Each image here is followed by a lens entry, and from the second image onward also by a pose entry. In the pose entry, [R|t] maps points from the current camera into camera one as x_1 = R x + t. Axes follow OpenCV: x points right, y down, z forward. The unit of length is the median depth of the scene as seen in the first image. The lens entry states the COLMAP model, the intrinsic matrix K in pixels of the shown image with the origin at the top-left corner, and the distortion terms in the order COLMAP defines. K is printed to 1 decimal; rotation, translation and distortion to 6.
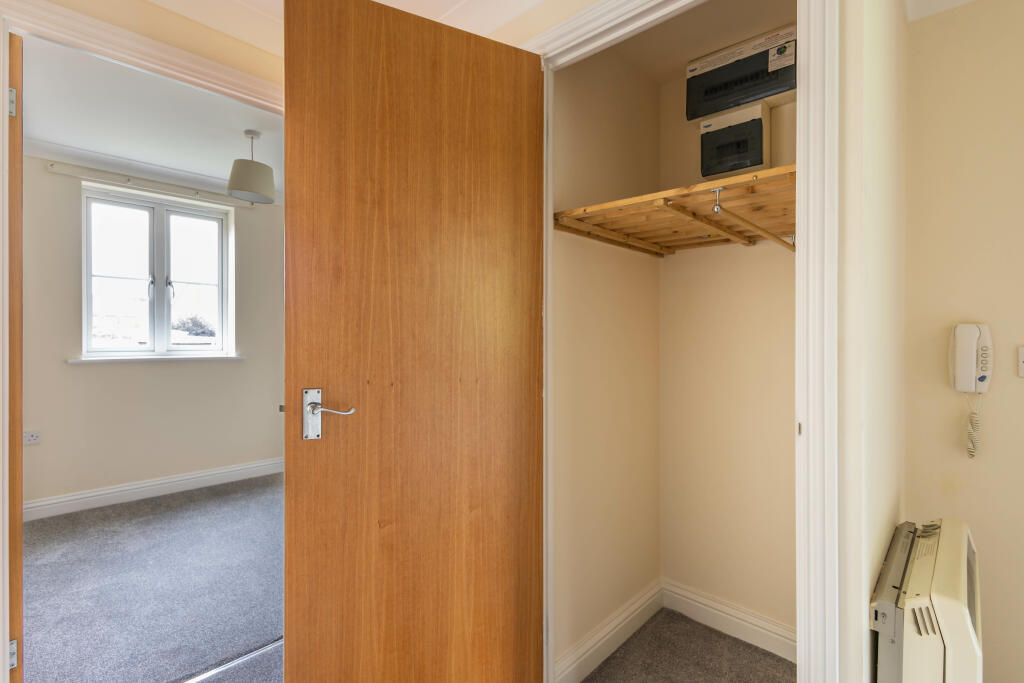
lens RADIAL K [[480.6, 0, 512.0], [0, 480.6, 341.5], [0, 0, 1]] dist [-0.011529, -0.000622]
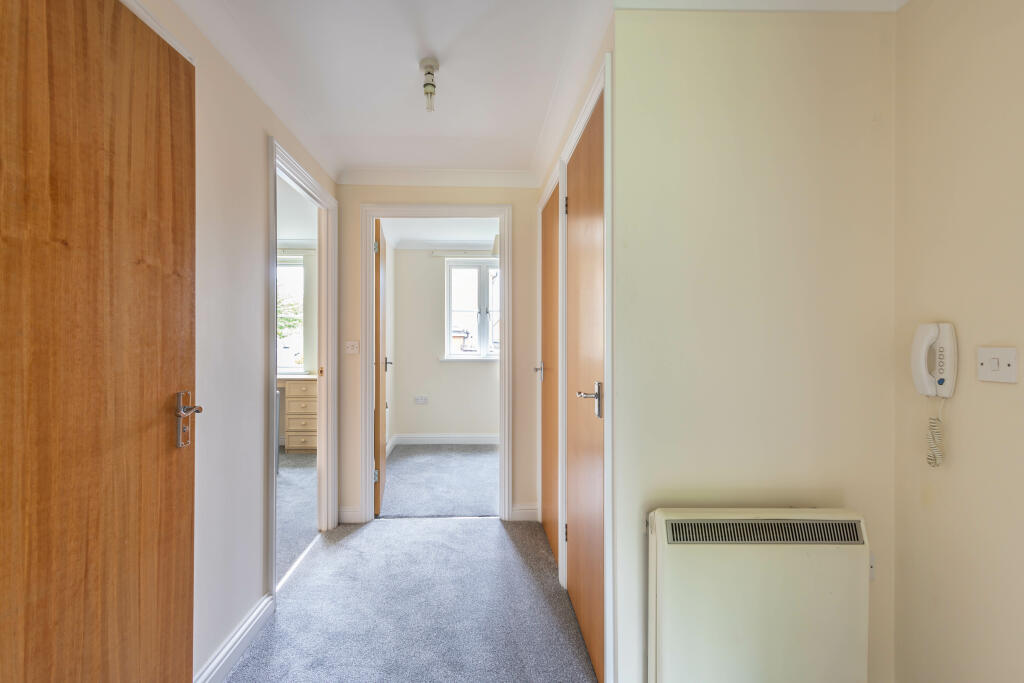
lens RADIAL K [[498.1, 0, 478.3], [0, 498.1, 343.2], [0, 0, 1]] dist [-0.001760, -0.000278]
pose [[0.677981, -0.012171, -0.734979, 0.498329], [0.001793, 0.999887, -0.014905, 0.007011], [0.735078, 0.008788, 0.677926, -0.152758]]
